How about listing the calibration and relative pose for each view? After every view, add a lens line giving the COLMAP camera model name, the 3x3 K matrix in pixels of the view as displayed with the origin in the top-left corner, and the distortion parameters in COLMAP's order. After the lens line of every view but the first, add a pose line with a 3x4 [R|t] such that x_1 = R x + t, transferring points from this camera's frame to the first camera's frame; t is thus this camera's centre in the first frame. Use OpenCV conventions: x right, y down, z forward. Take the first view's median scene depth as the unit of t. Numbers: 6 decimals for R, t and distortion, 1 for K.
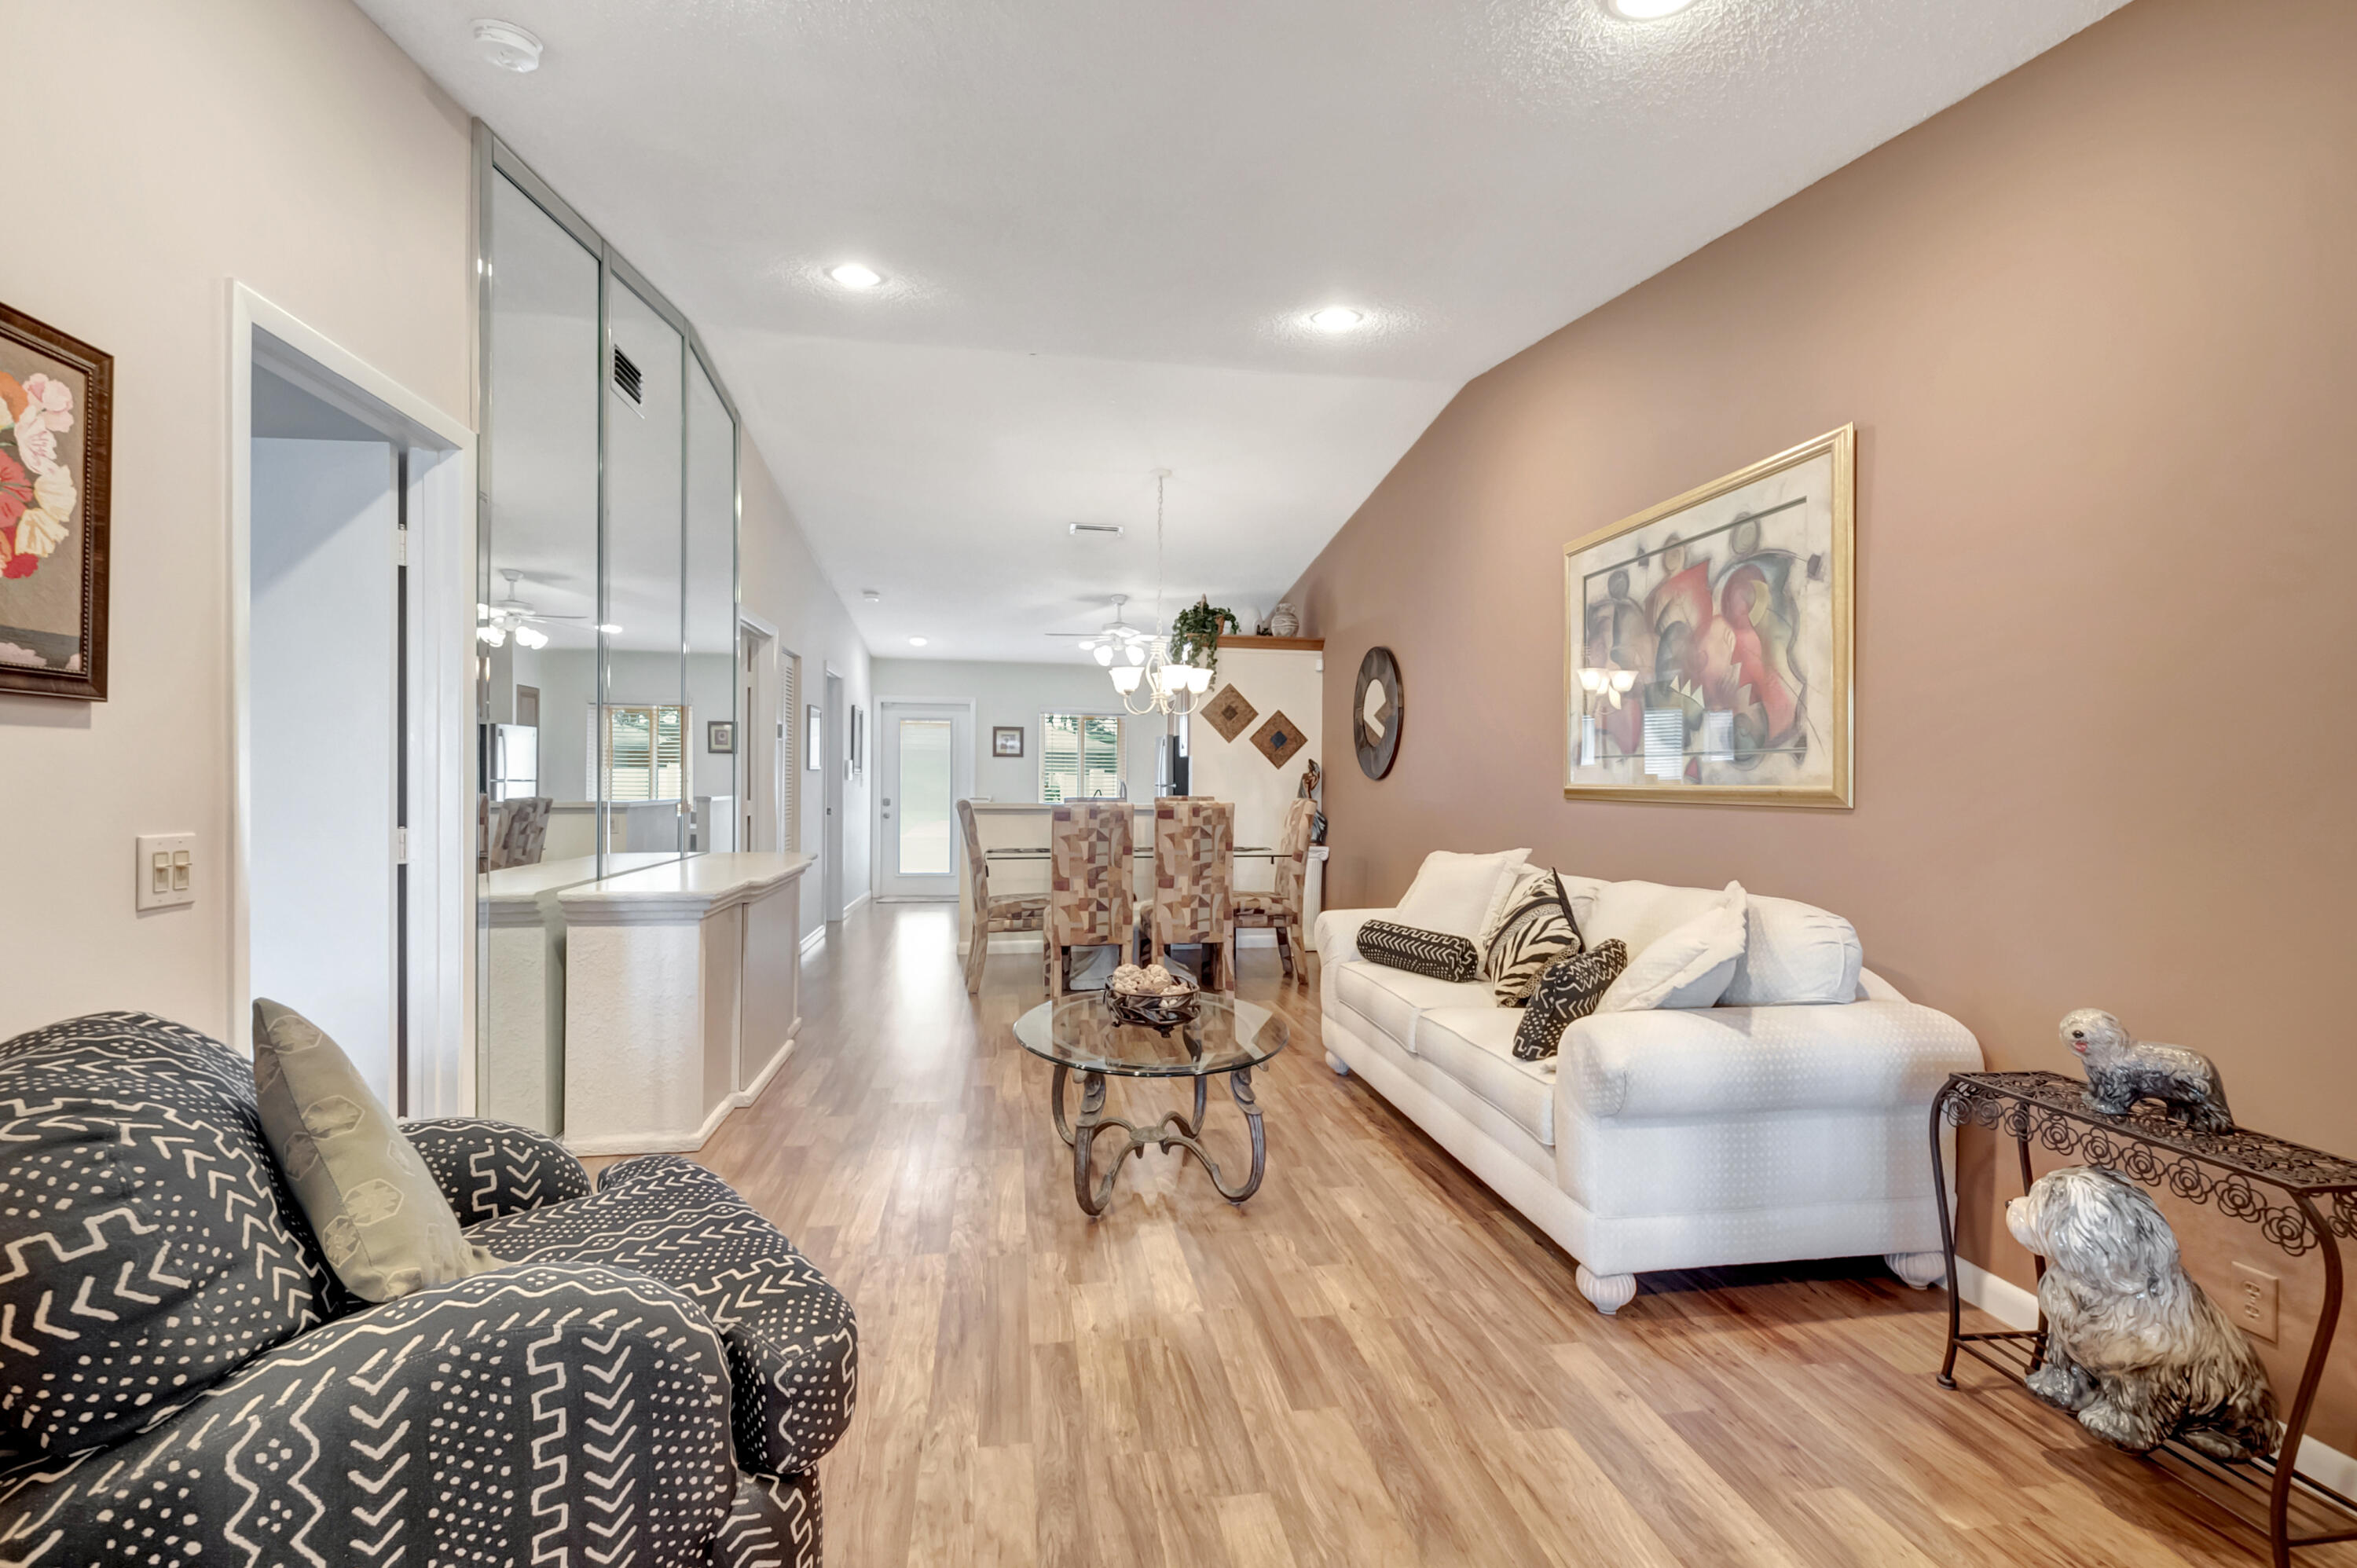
lens RADIAL K [[1053.6, 0, 1169.4], [0, 1053.6, 777.2], [0, 0, 1]] dist [0.020012, -0.006802]
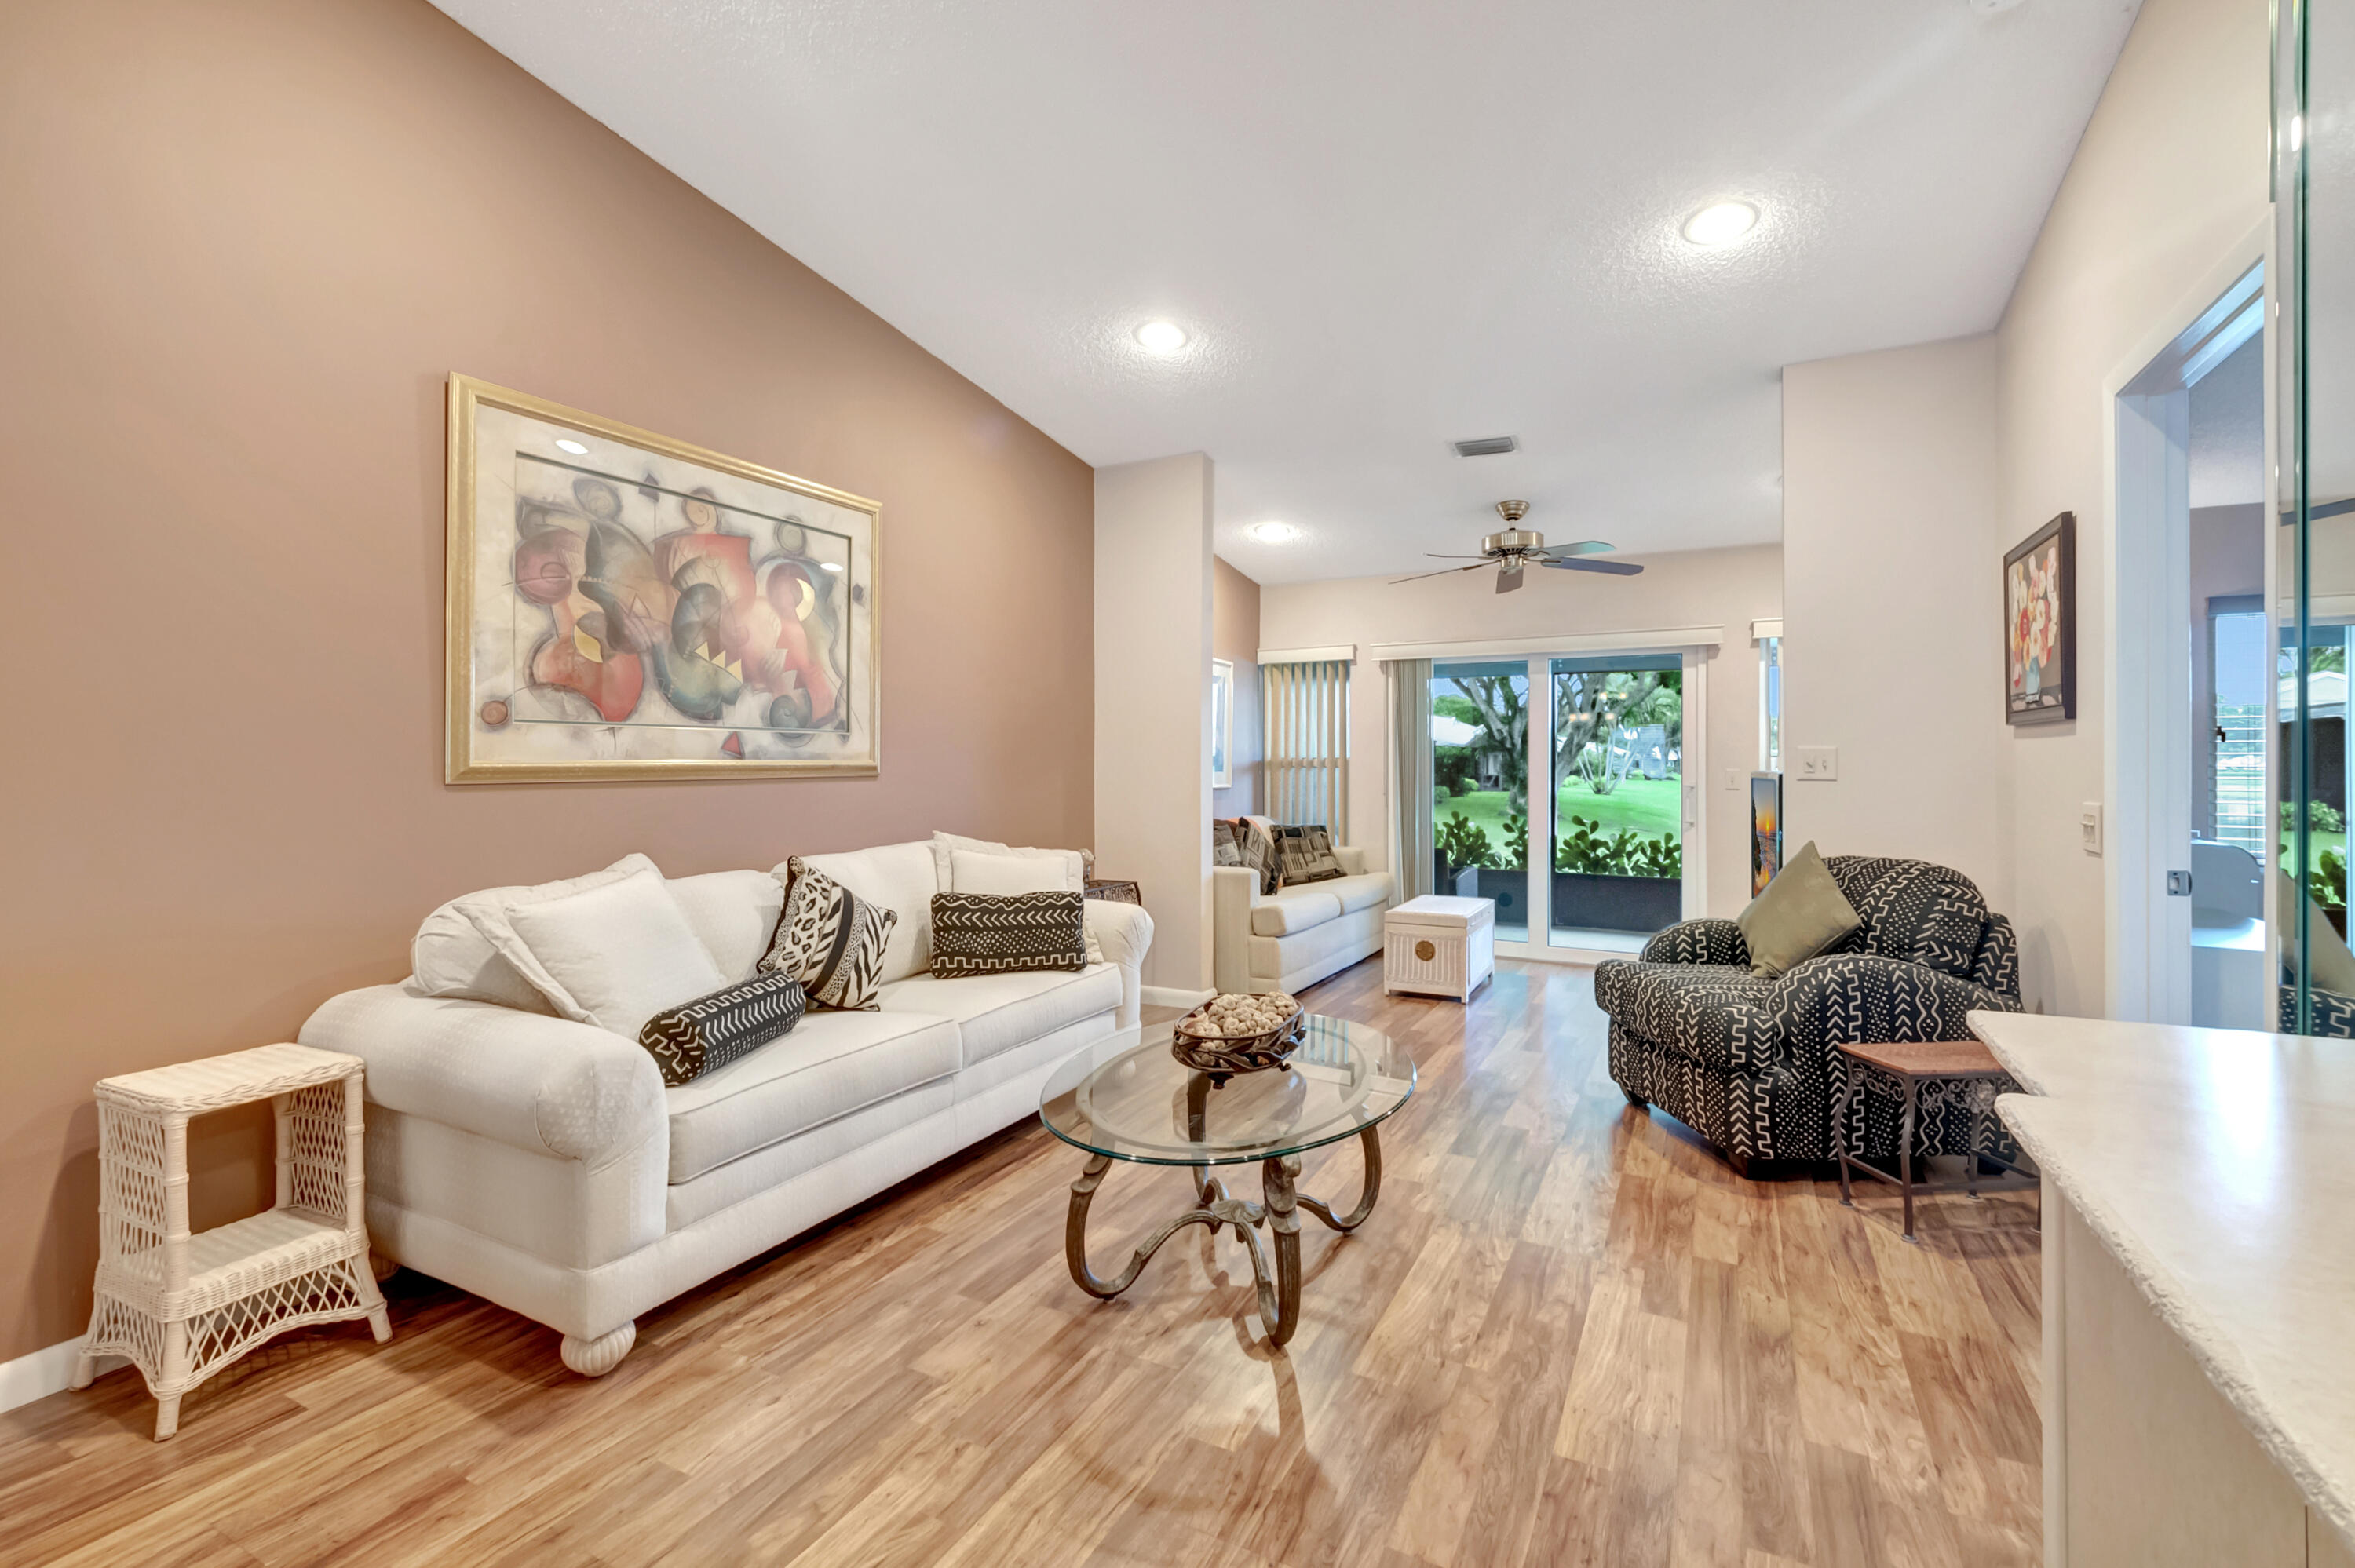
lens RADIAL K [[1037.7, 0, 1179.1], [0, 1037.7, 757.4], [0, 0, 1]] dist [0.033410, -0.026053]
pose [[-0.806009, -0.009064, 0.591834, -0.453484], [-0.009278, 0.999953, 0.002679, -0.001789], [-0.591830, -0.003331, -0.806056, 1.700474]]
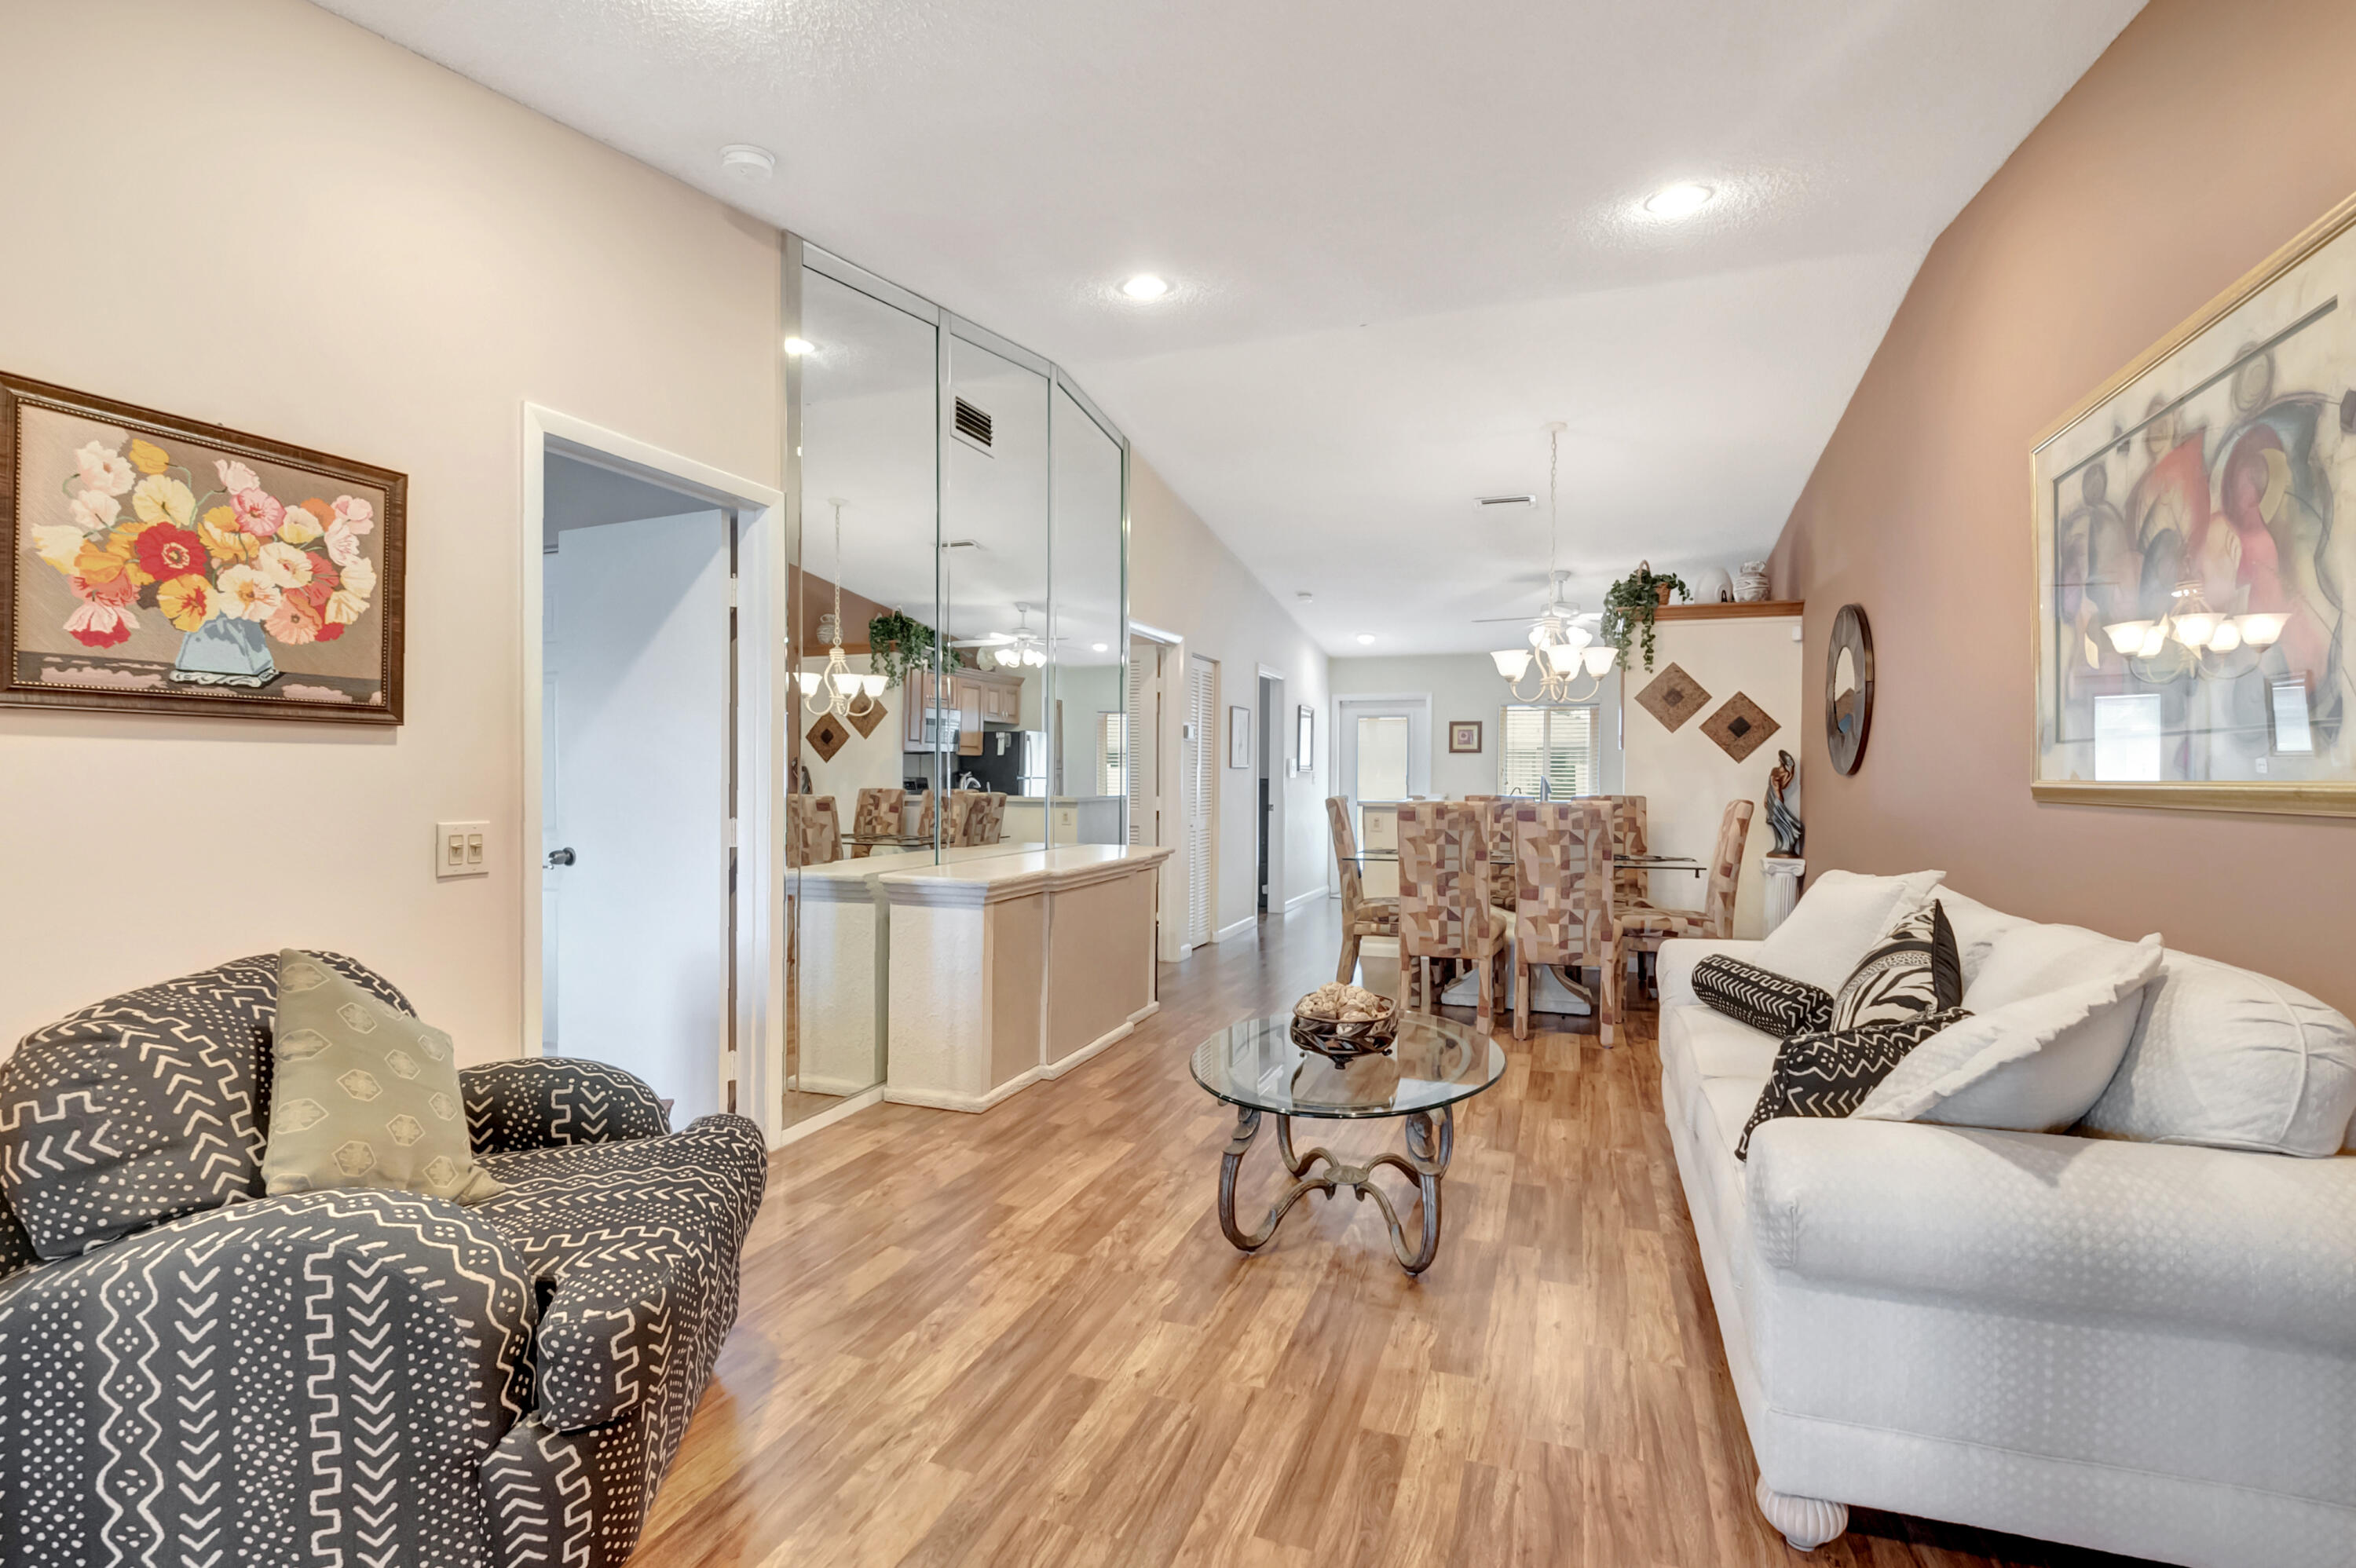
lens RADIAL K [[1050.3, 0, 1187.7], [0, 1050.3, 783.2], [0, 0, 1]] dist [0.003451, -0.006789]
pose [[0.874372, -0.001633, -0.485254, 0.304388], [0.005722, 0.999960, 0.006945, 0.000370], [0.485223, -0.008849, 0.874346, 0.166640]]
